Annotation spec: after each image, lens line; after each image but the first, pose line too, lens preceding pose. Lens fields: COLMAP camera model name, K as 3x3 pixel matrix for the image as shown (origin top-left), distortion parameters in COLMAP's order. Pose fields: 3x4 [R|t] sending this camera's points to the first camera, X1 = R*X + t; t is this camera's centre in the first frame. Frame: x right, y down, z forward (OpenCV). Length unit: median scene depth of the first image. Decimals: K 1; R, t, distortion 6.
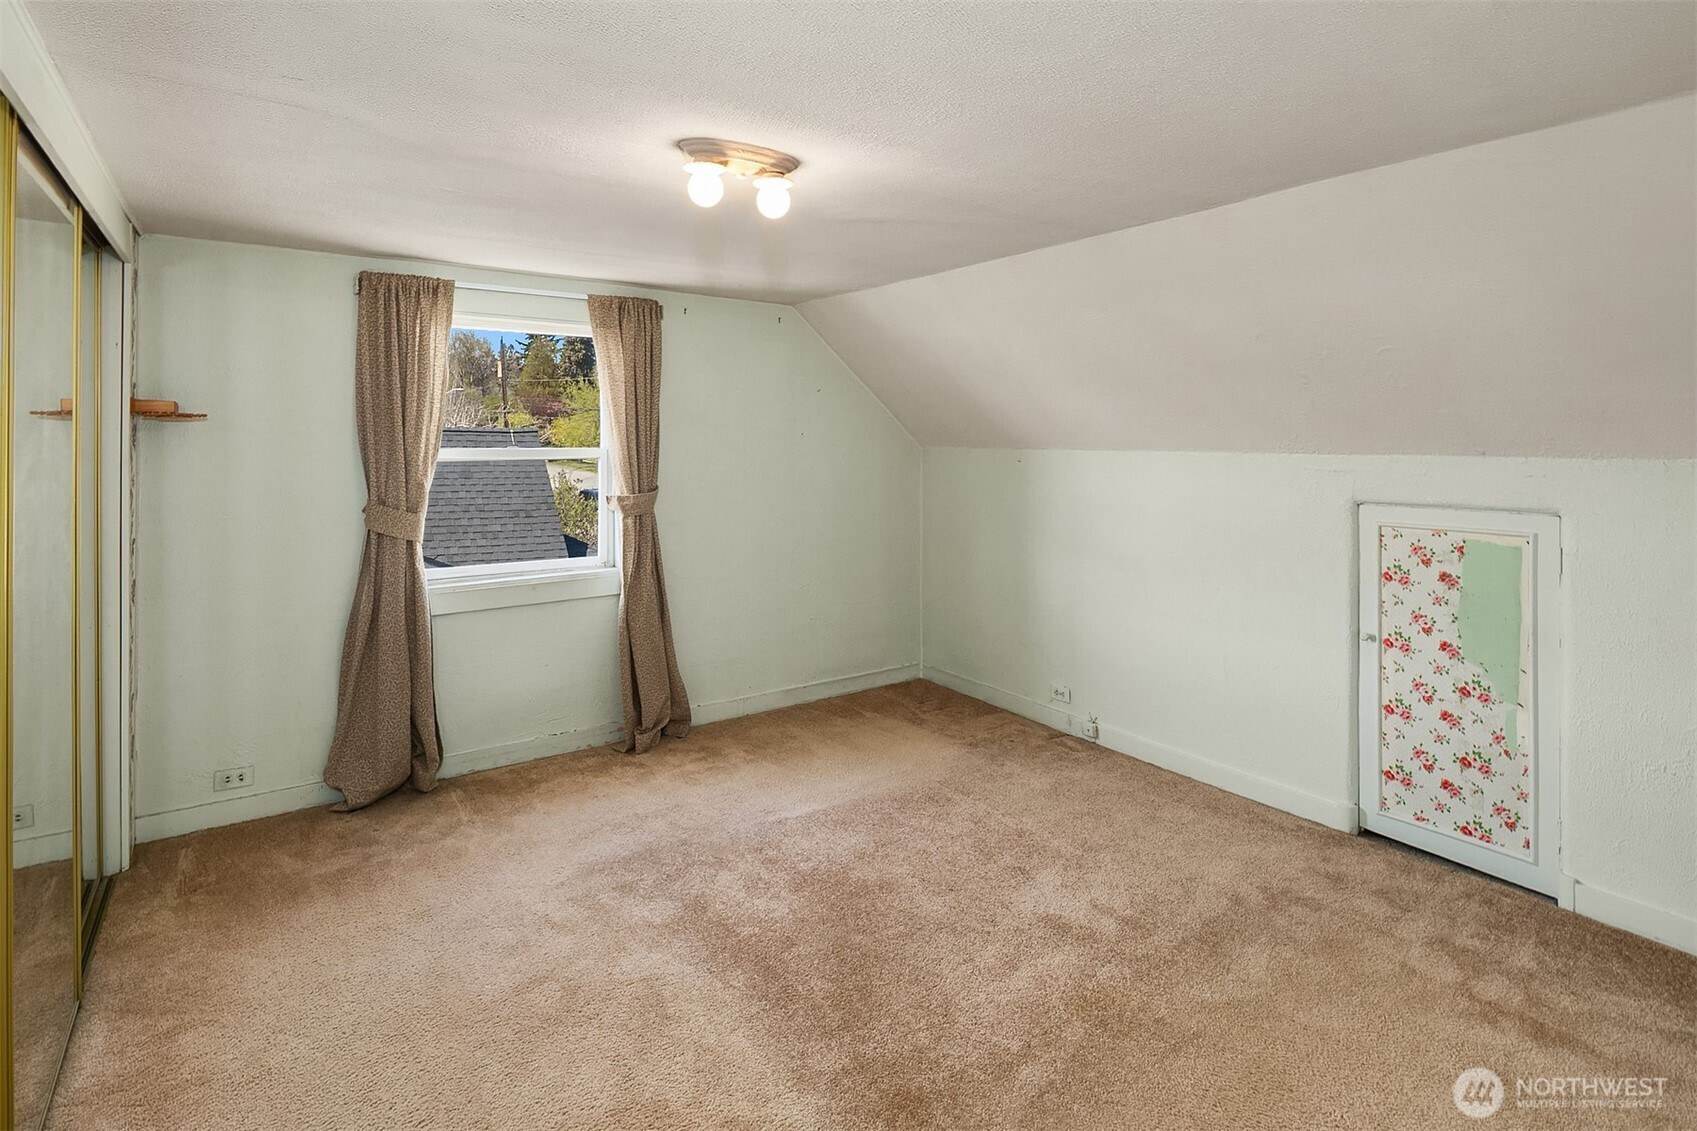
lens RADIAL K [[850.3, 0, 847.4], [0, 850.3, 408.0], [0, 0, 1]] dist [0.004366, -0.004941]
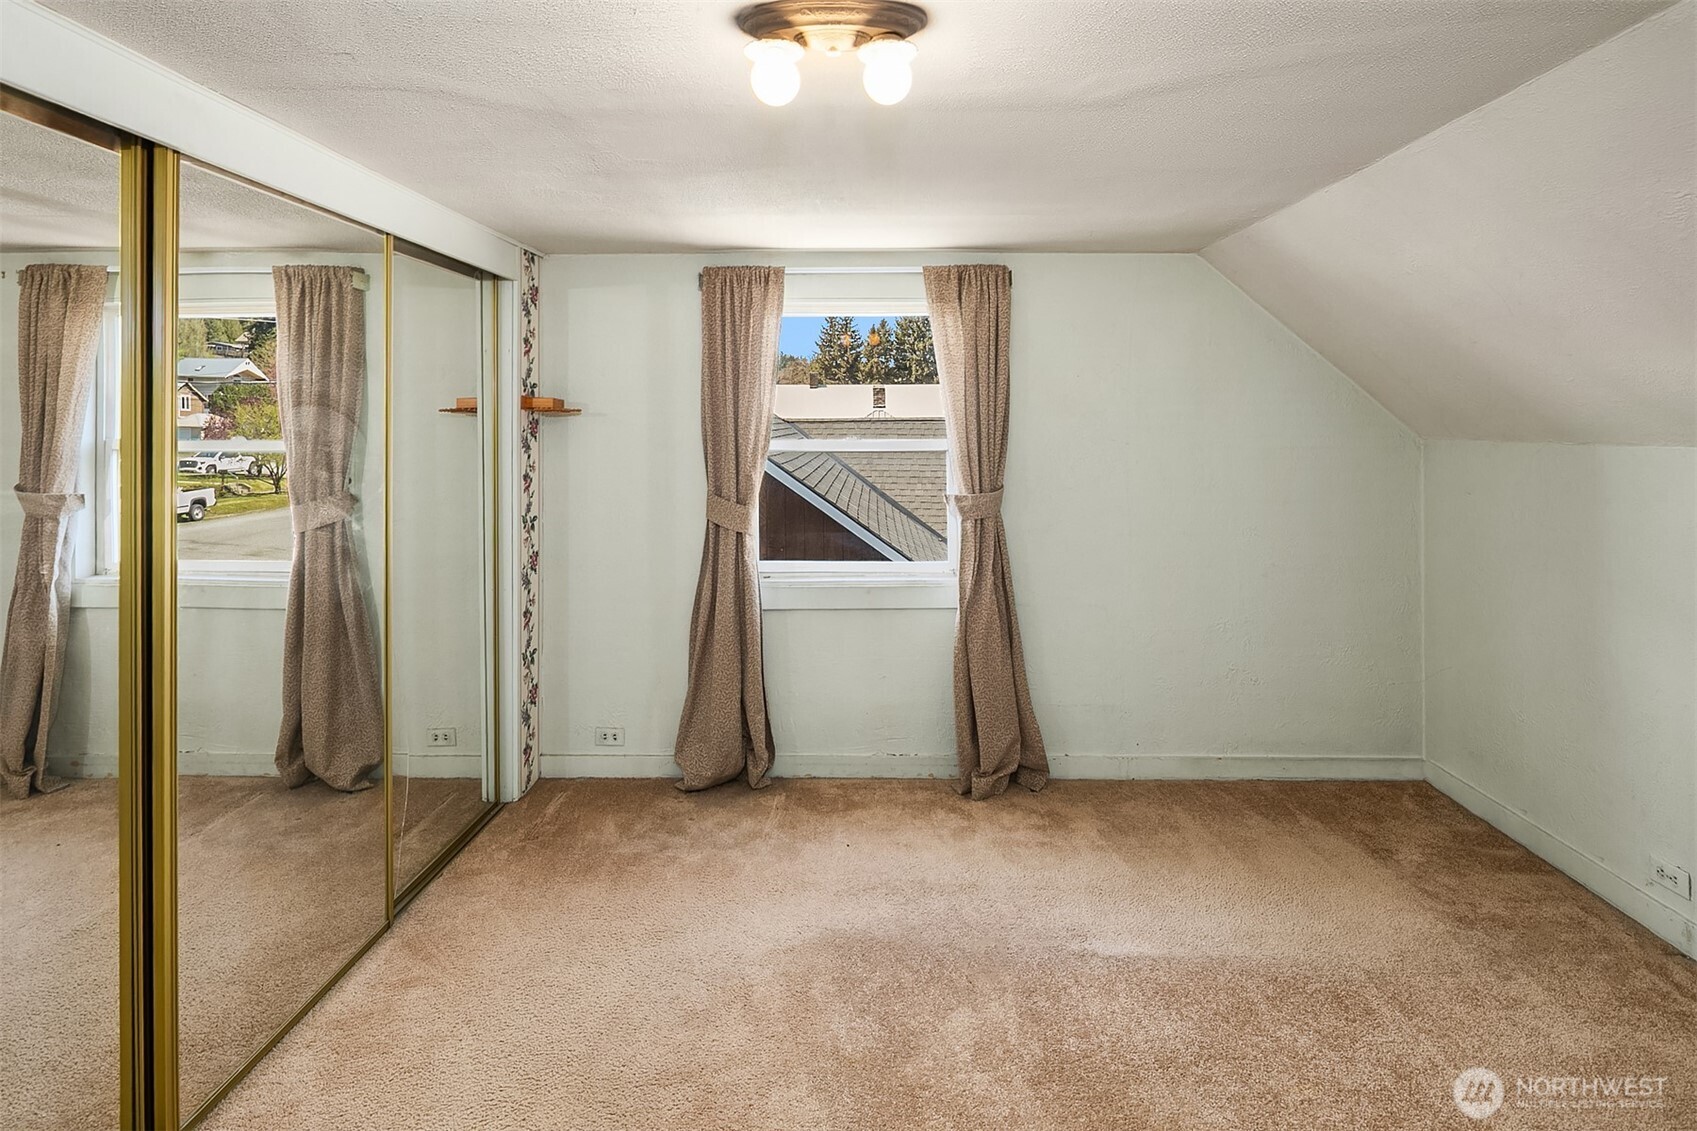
lens RADIAL K [[850.3, 0, 847.4], [0, 850.3, 408.0], [0, 0, 1]] dist [0.004366, -0.004941]
pose [[0.807293, -0.016158, -0.589929, 0.168390], [0.025751, 0.999638, 0.007858, 0.005386], [0.589588, -0.021535, 0.807417, 0.260769]]
